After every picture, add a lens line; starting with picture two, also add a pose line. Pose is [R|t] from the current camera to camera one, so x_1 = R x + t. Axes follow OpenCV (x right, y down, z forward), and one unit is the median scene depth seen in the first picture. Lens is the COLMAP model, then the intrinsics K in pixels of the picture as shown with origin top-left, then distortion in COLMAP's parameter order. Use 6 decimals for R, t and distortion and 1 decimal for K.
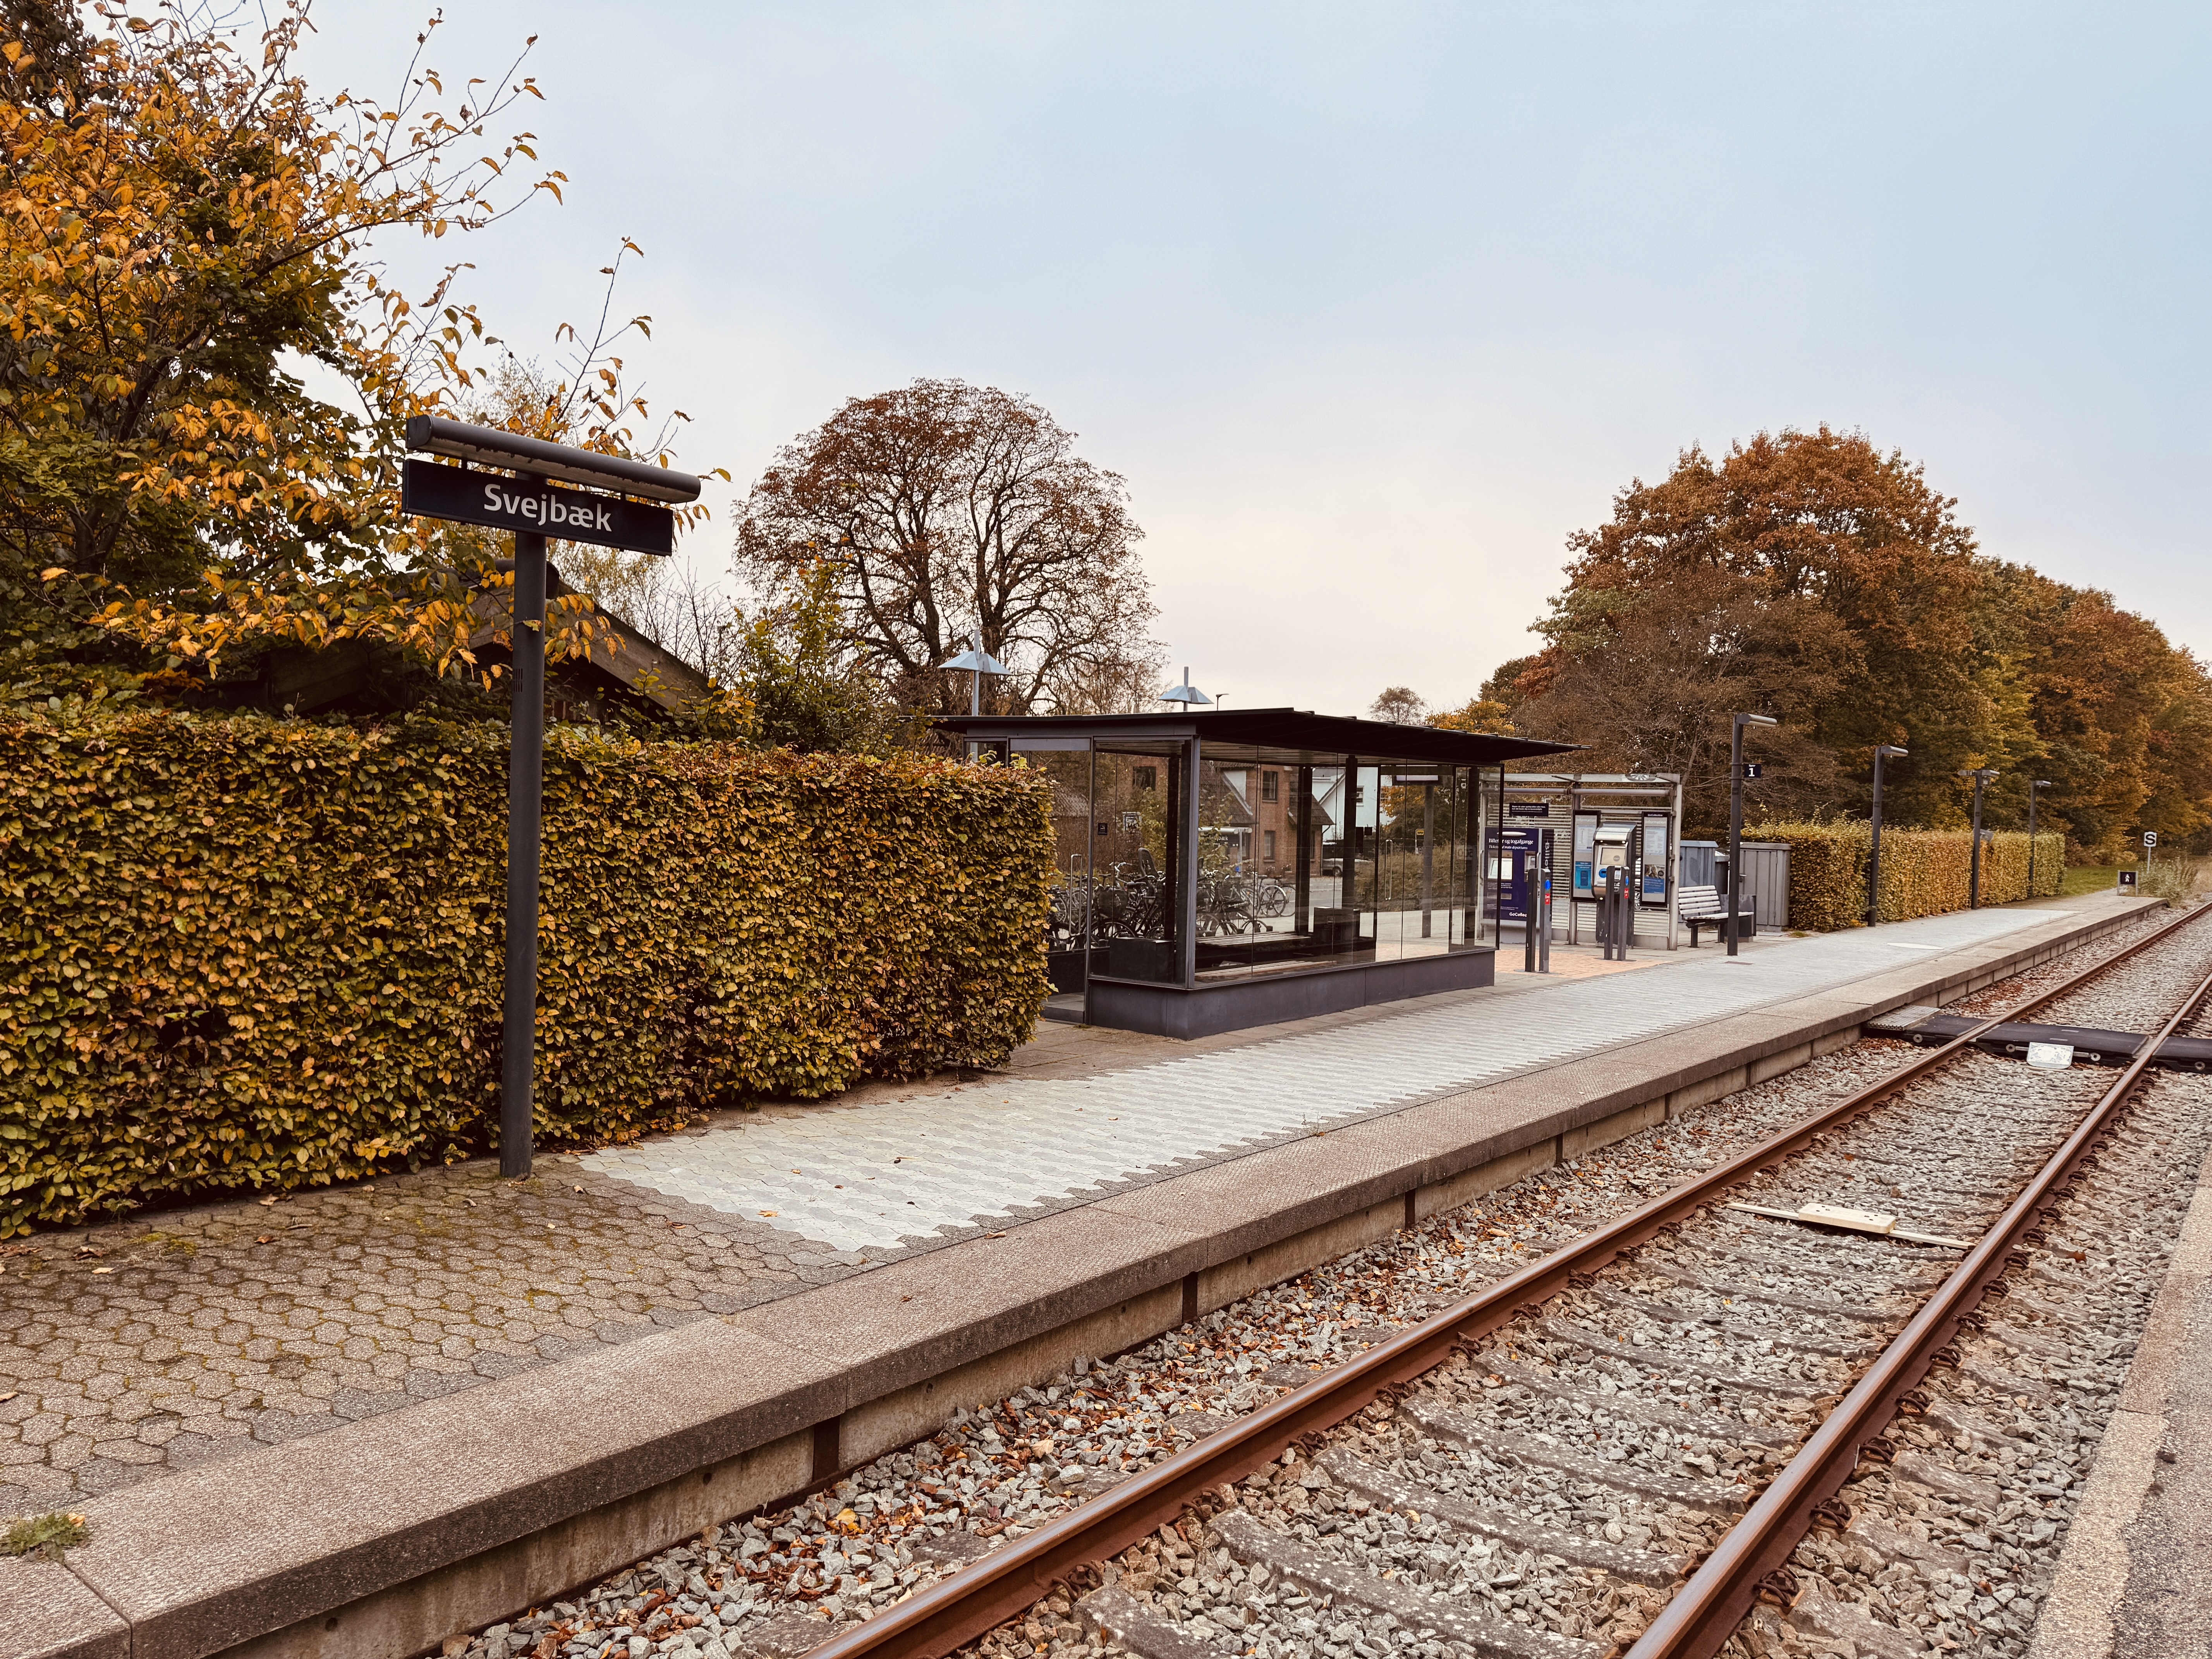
lens RADIAL K [[1542.3, 0, 1106.0], [0, 1542.3, 829.5], [0, 0, 1]] dist [0.108618, -0.148349]
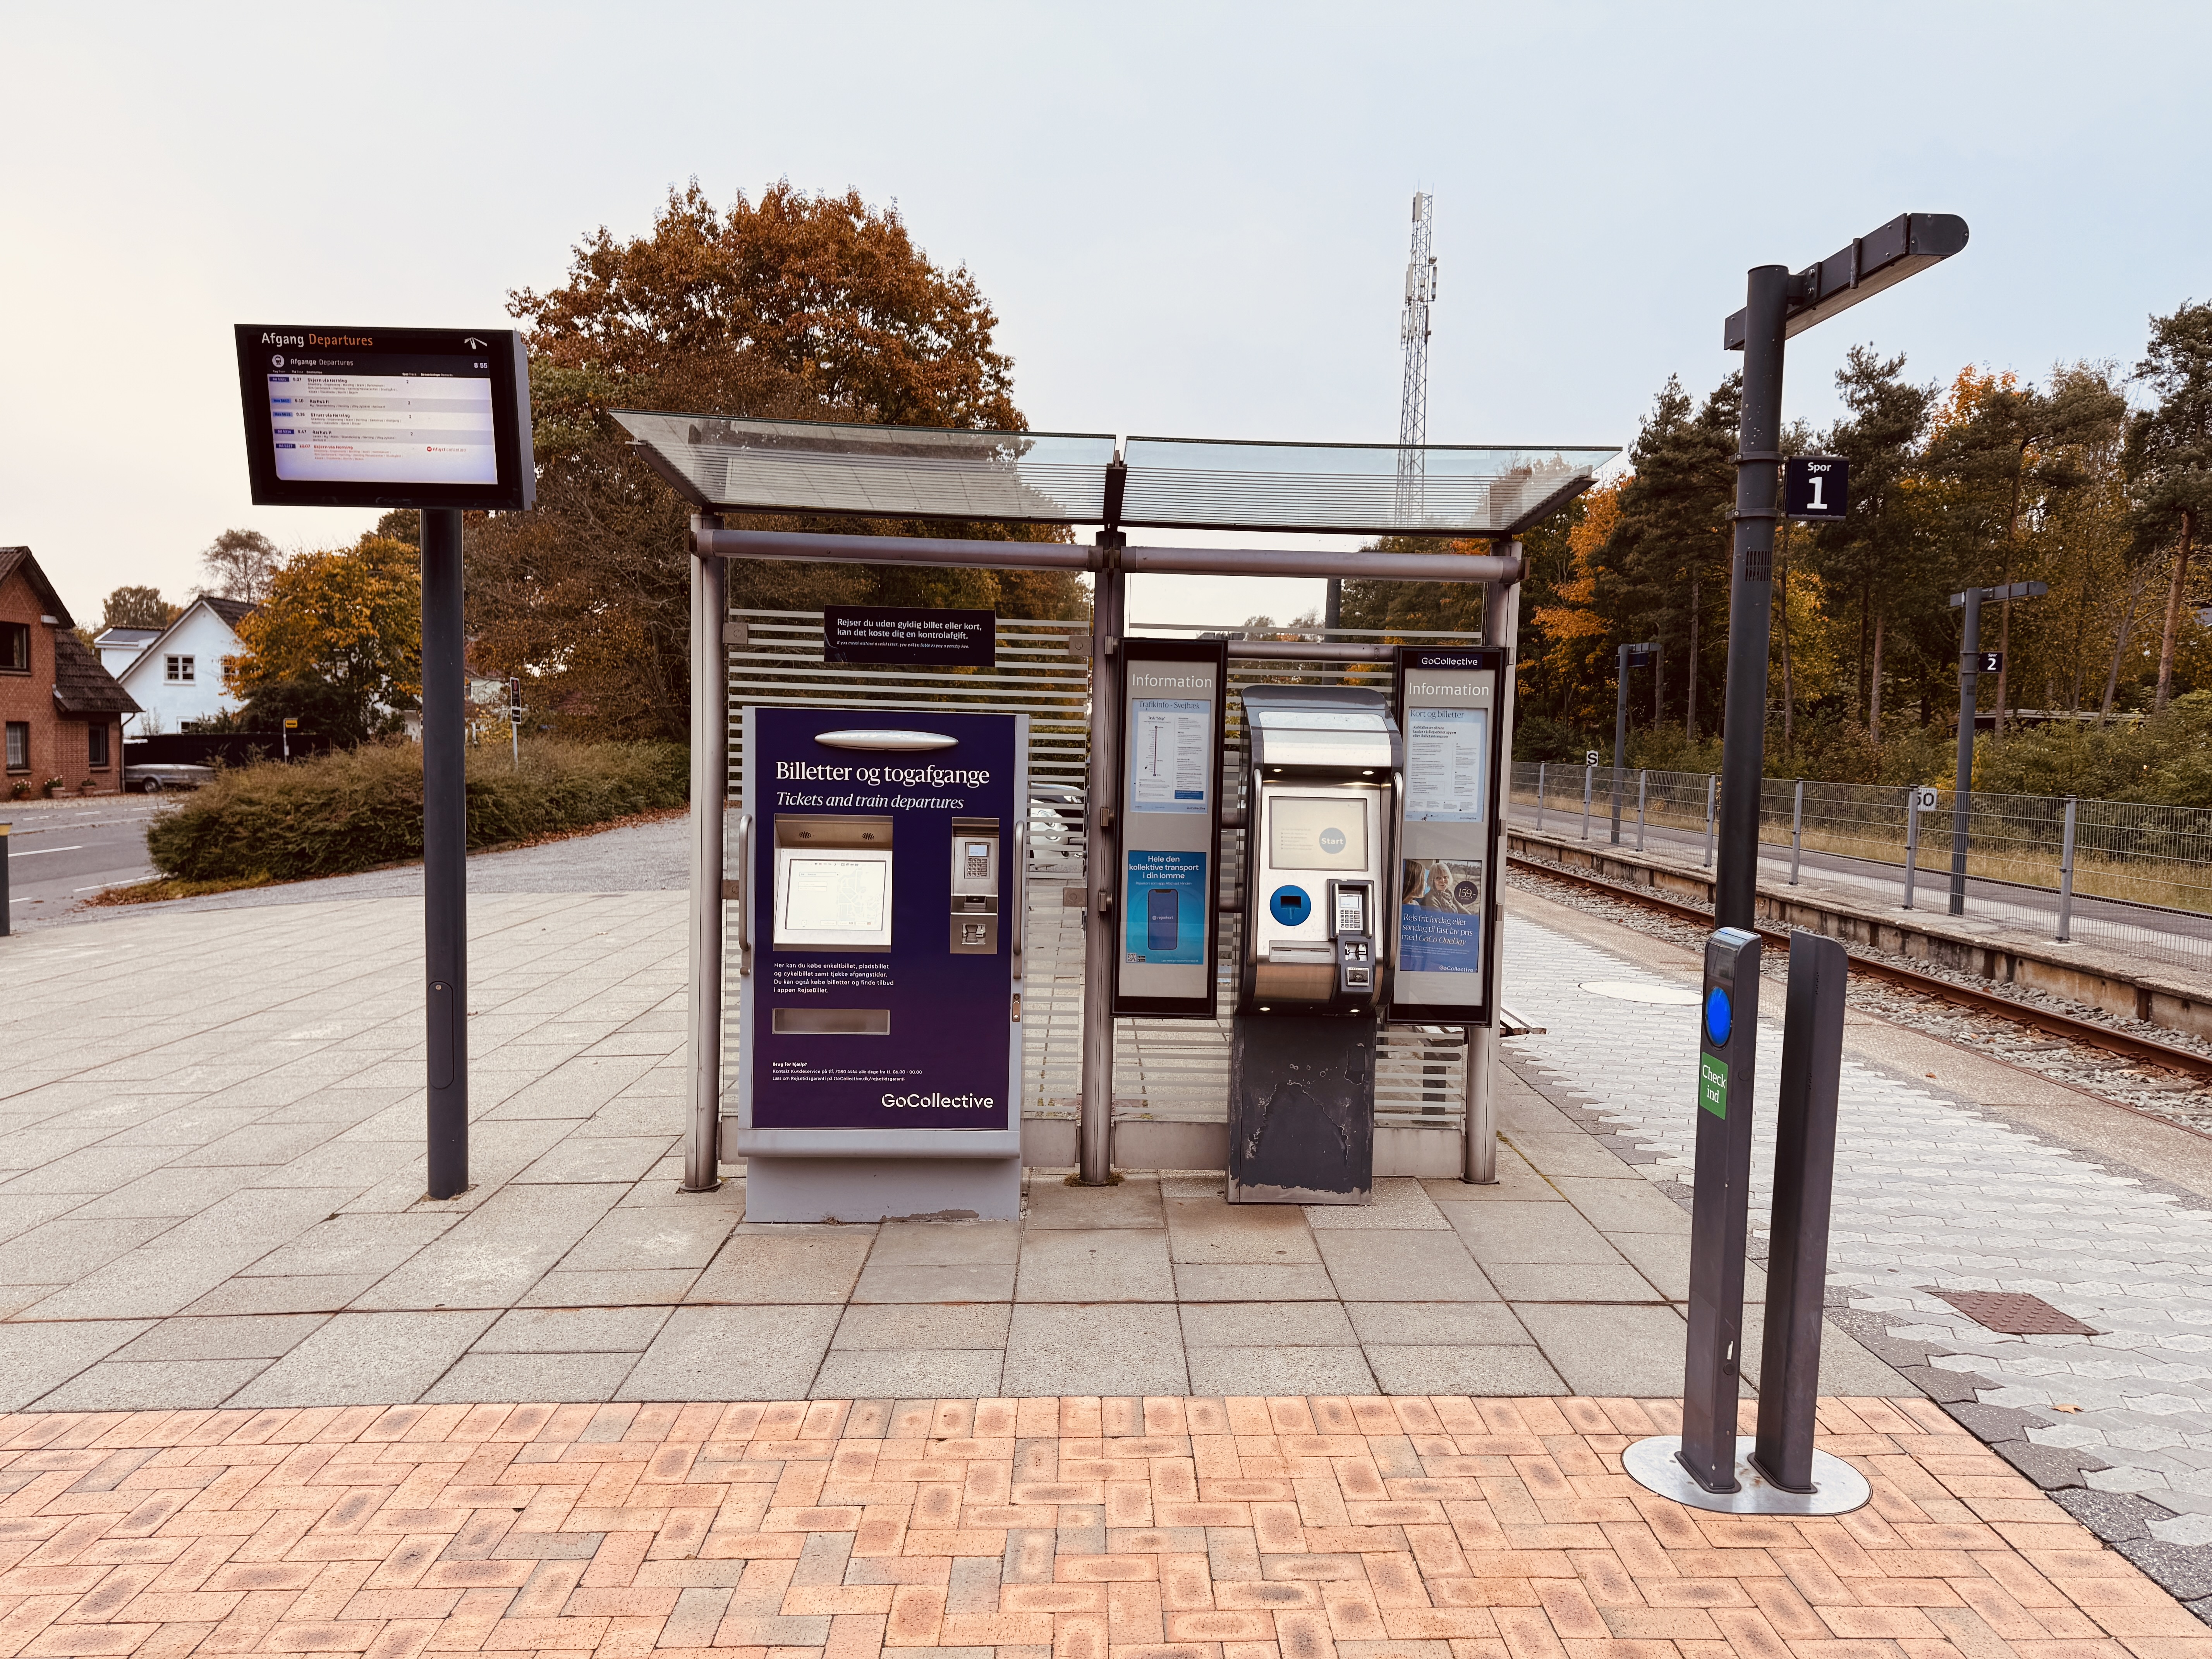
lens RADIAL K [[1508.0, 0, 1106.0], [0, 1508.0, 829.5], [0, 0, 1]] dist [0.092286, -0.145938]
pose [[0.766326, -0.044259, 0.640925, 0.352922], [-0.001648, 0.997485, 0.070852, 0.001204], [-0.642450, -0.055352, 0.764326, 1.961611]]
